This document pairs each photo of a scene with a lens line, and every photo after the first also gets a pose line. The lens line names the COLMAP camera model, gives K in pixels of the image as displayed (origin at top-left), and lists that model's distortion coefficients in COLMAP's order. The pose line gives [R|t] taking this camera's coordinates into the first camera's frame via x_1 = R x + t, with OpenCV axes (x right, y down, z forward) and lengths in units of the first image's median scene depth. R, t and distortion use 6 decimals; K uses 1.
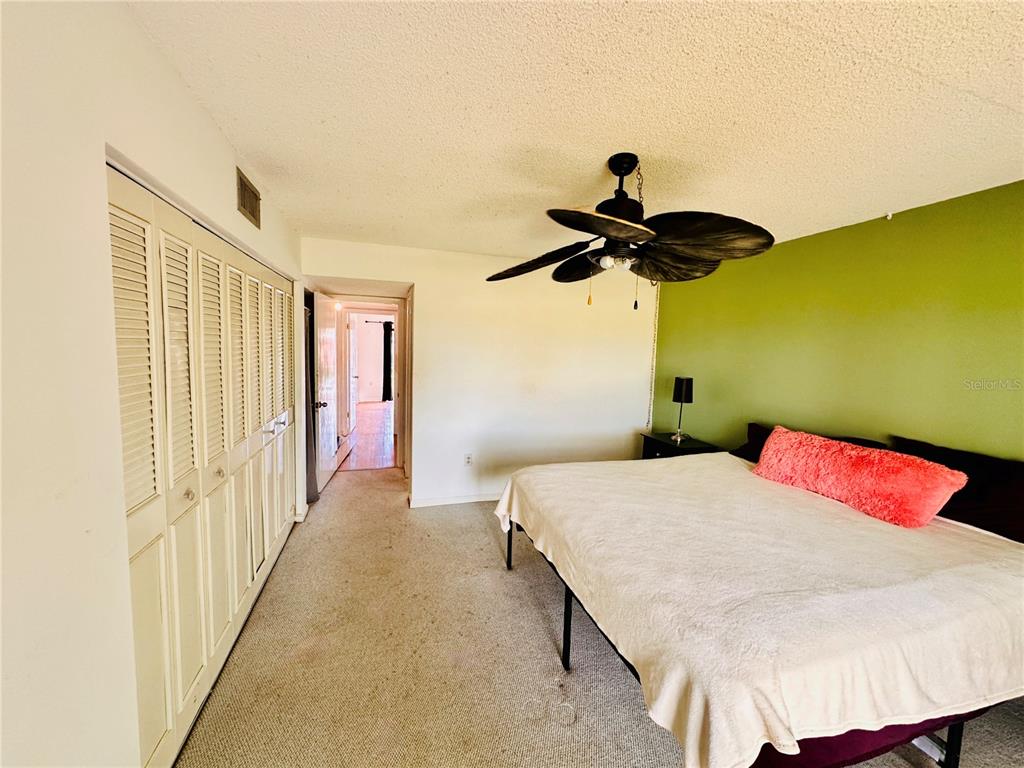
lens RADIAL K [[406.1, 0, 512.6], [0, 406.1, 382.4], [0, 0, 1]] dist [-0.002270, -0.000449]
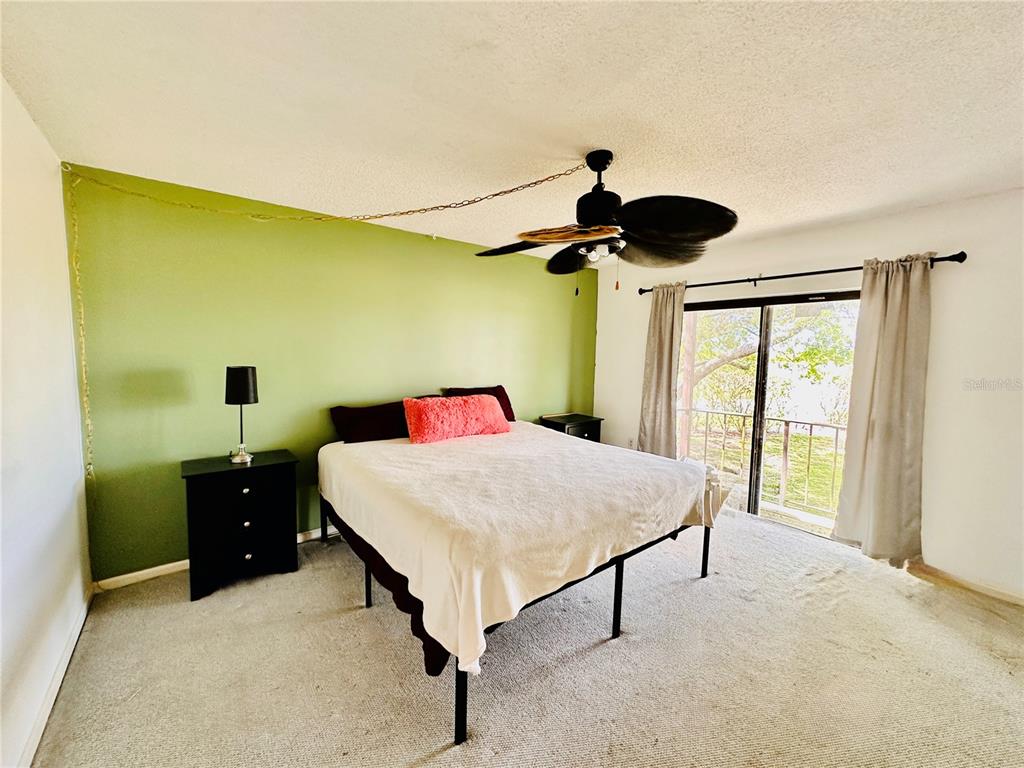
lens RADIAL K [[406.1, 0, 508.8], [0, 406.1, 381.3], [0, 0, 1]] dist [-0.002270, -0.000449]
pose [[-0.332583, -0.113274, 0.936247, -0.539984], [0.054533, 0.988789, 0.139003, -0.087518], [-0.941496, 0.097287, -0.322677, 1.224196]]
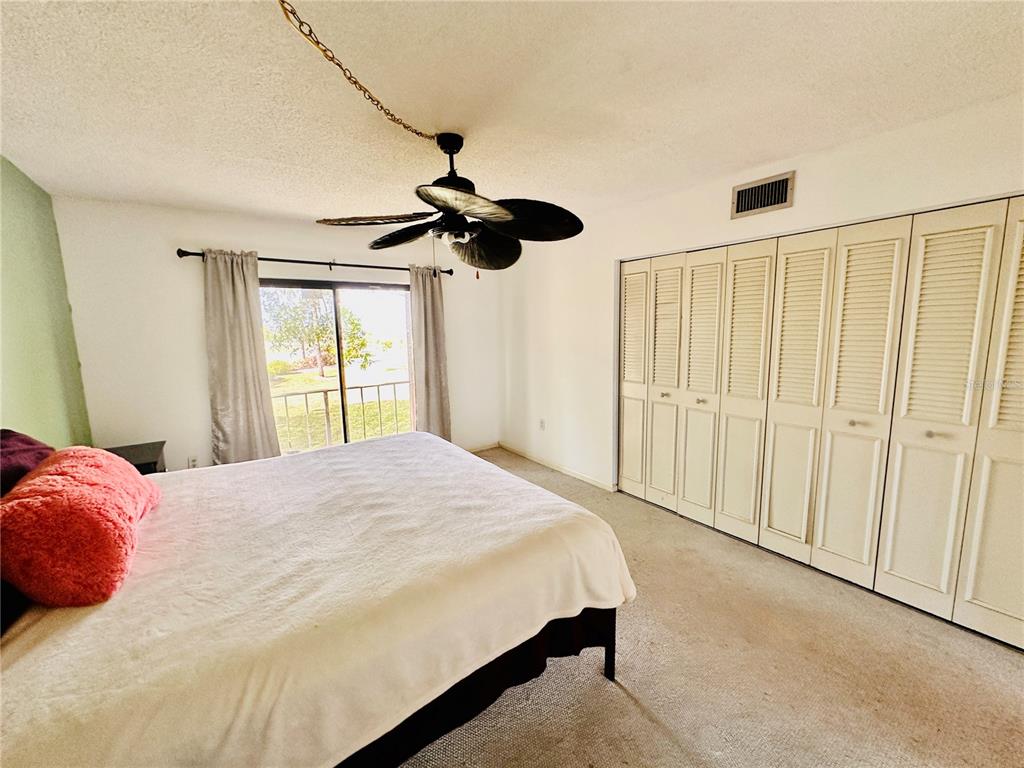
lens RADIAL K [[406.1, 0, 510.2], [0, 406.1, 380.6], [0, 0, 1]] dist [-0.002270, -0.000449]
pose [[-0.954079, 0.026528, -0.298377, 0.349175], [-0.039652, 0.976121, 0.213578, -0.117889], [0.296918, 0.215601, -0.930245, 1.639665]]
